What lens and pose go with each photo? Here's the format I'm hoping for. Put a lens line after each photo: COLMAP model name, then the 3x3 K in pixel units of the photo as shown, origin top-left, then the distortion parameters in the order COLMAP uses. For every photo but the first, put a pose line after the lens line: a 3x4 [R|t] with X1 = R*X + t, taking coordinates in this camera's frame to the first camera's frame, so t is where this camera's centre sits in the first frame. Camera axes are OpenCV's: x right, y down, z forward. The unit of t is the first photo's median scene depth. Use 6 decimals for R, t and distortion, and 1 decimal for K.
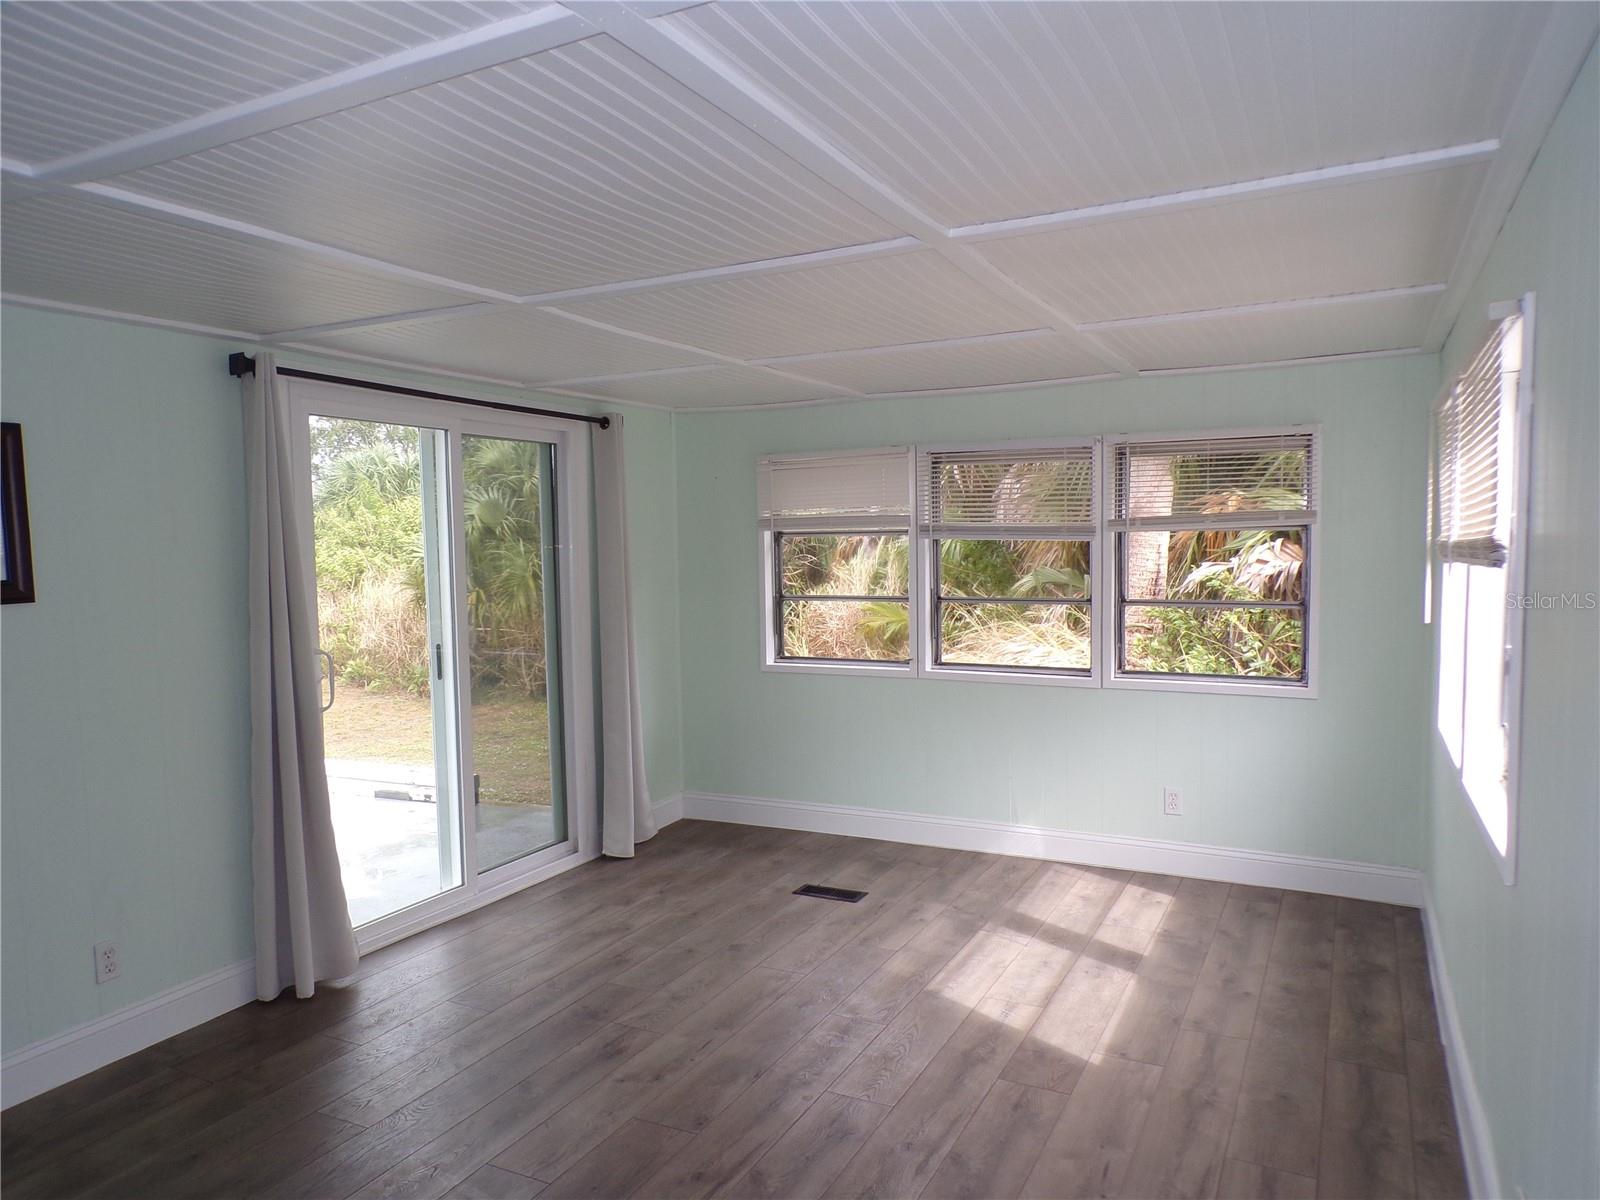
lens RADIAL K [[1081.1, 0, 791.4], [0, 1081.1, 599.4], [0, 0, 1]] dist [-0.005867, 0.010034]
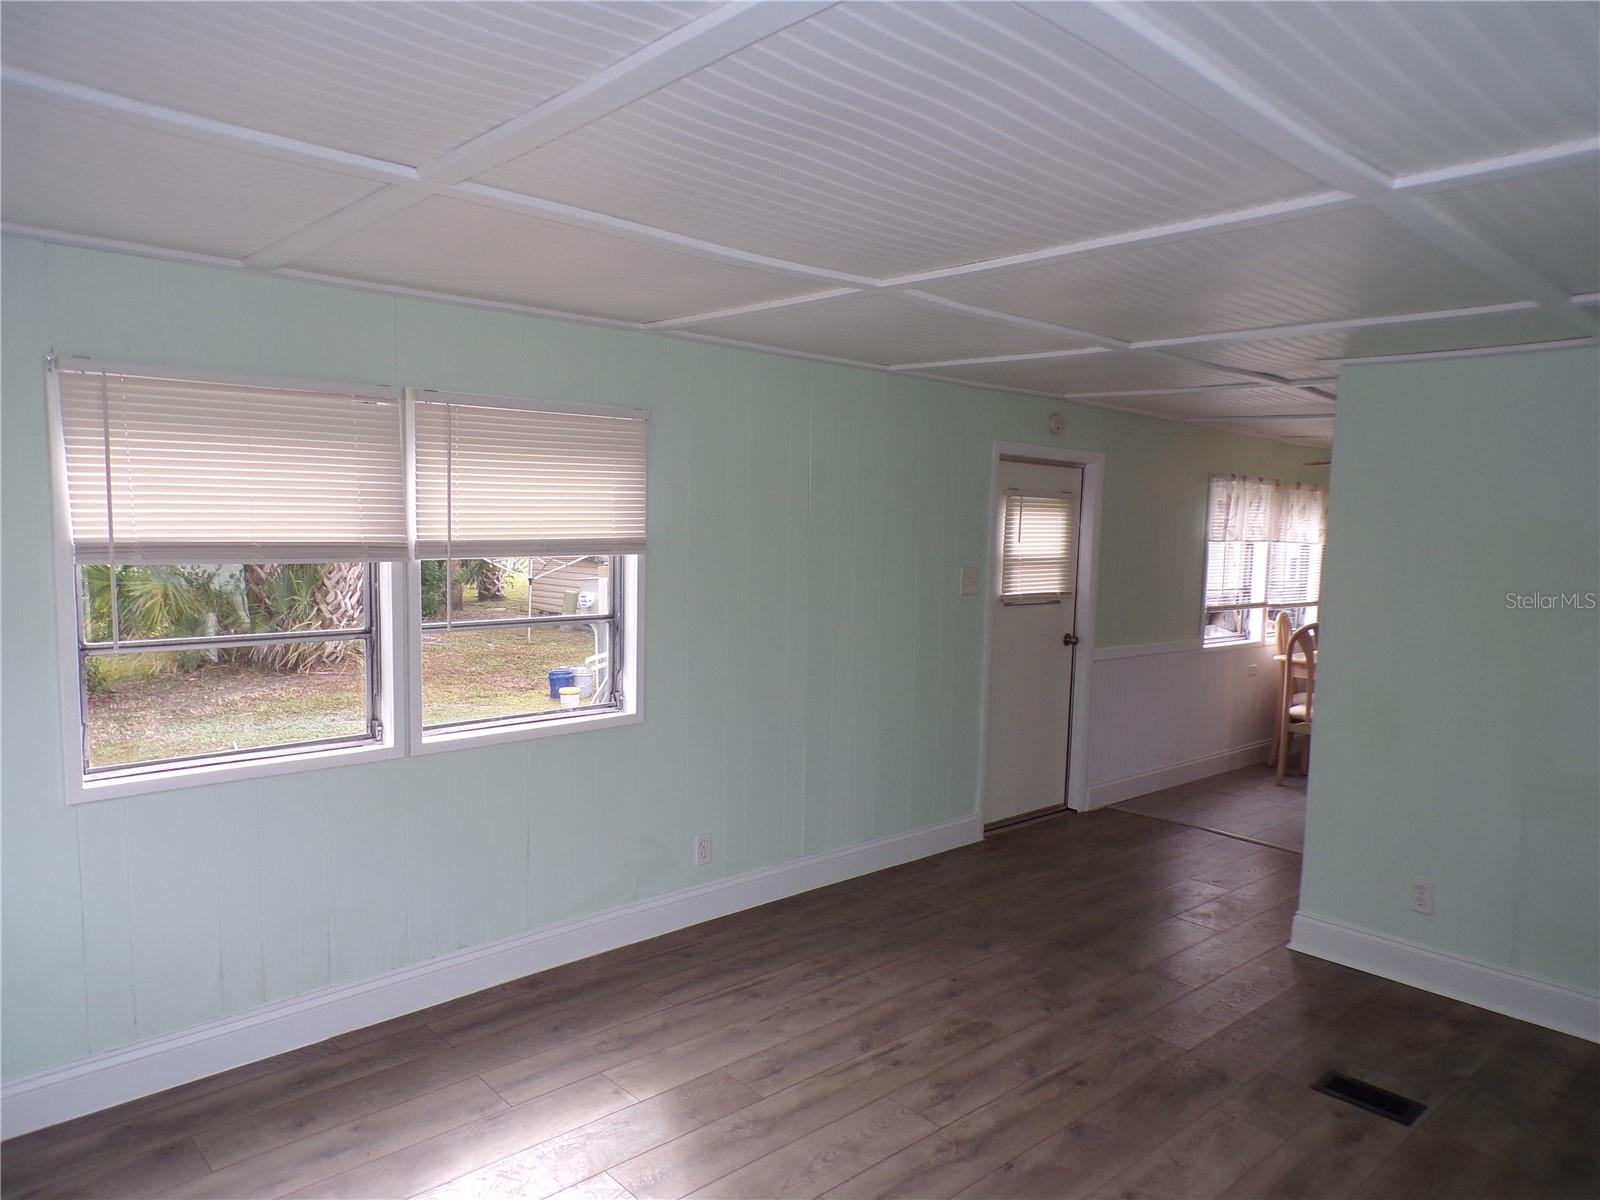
lens RADIAL K [[1081.1, 0, 789.6], [0, 1081.1, 611.3], [0, 0, 1]] dist [-0.005867, 0.010034]
pose [[-0.935248, -0.034474, 0.352312, -0.124711], [0.016424, 0.989949, 0.140466, -0.102331], [-0.353613, 0.137157, -0.925281, 1.427598]]
